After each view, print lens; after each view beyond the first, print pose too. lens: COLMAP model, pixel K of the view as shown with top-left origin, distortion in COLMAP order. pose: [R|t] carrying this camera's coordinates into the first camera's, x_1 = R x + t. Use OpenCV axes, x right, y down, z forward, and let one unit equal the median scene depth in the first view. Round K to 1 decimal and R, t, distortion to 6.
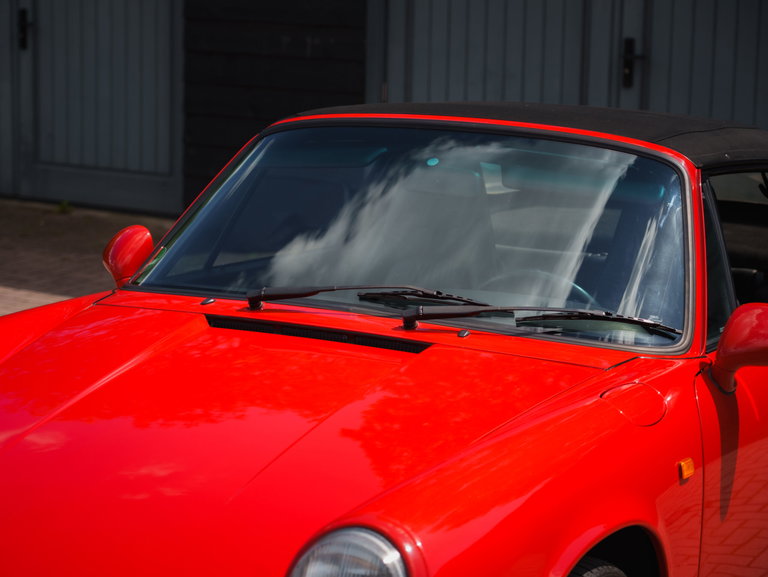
lens RADIAL K [[2138.3, 0, 378.3], [0, 2138.3, 282.6], [0, 0, 1]] dist [0.163164, 0.000000]
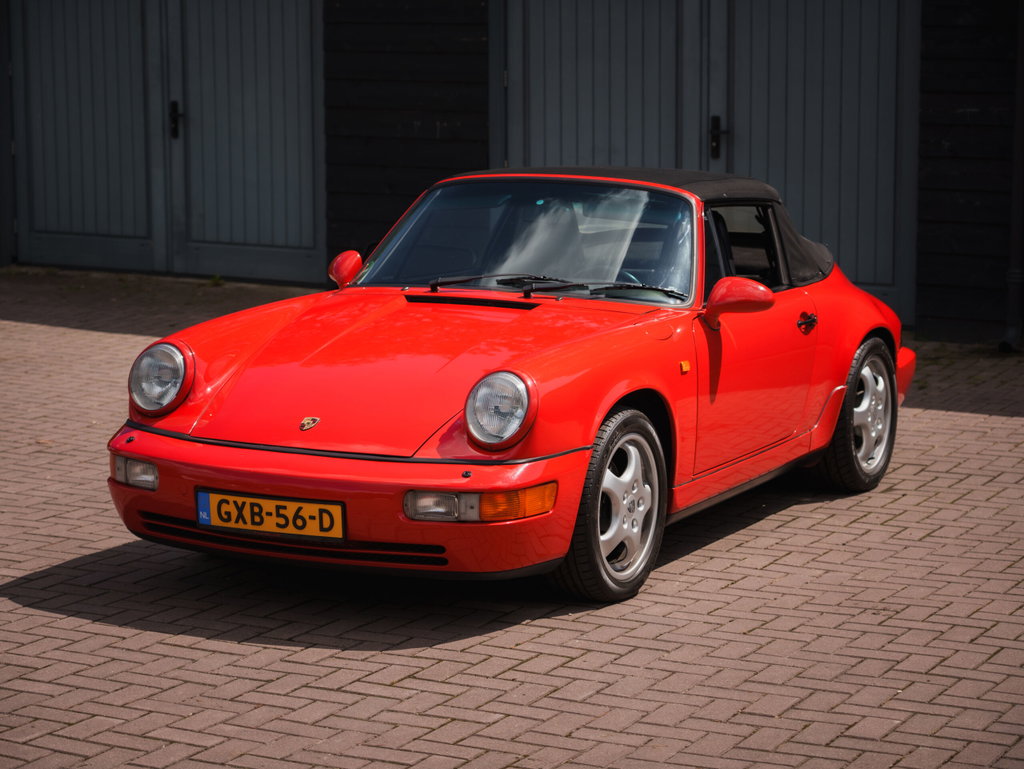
lens RADIAL K [[2851.1, 0, 538.3], [0, 2851.1, 458.4], [0, 0, 1]] dist [0.163164, 0.000000]
pose [[0.999560, -0.025754, 0.014697, -0.012938], [0.025645, 0.999642, 0.007577, 0.127779], [-0.014887, -0.007197, 0.999863, -1.221842]]
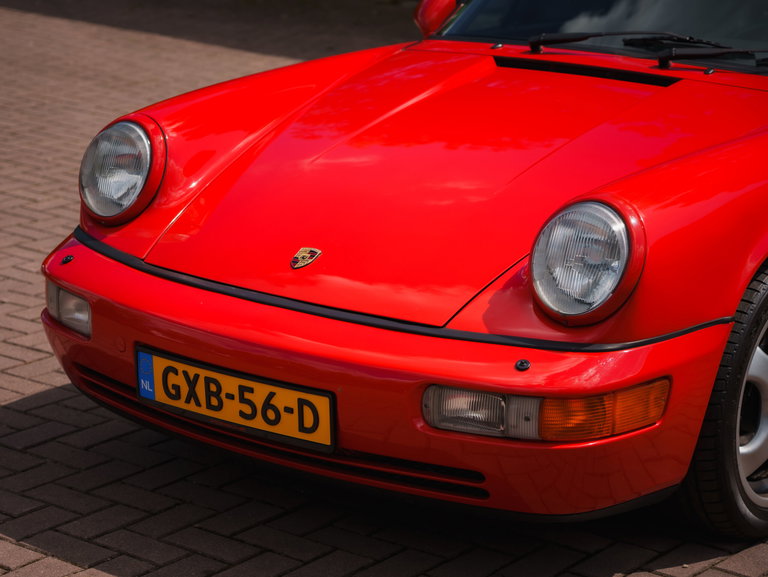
lens RADIAL K [[2138.3, 0, 329.1], [0, 2138.3, 323.0], [0, 0, 1]] dist [0.163164, 0.000000]
pose [[0.983563, 0.035309, -0.177082, 0.046840], [-0.017034, 0.994465, 0.103682, 0.040479], [0.179763, -0.098961, 0.978720, -0.209844]]
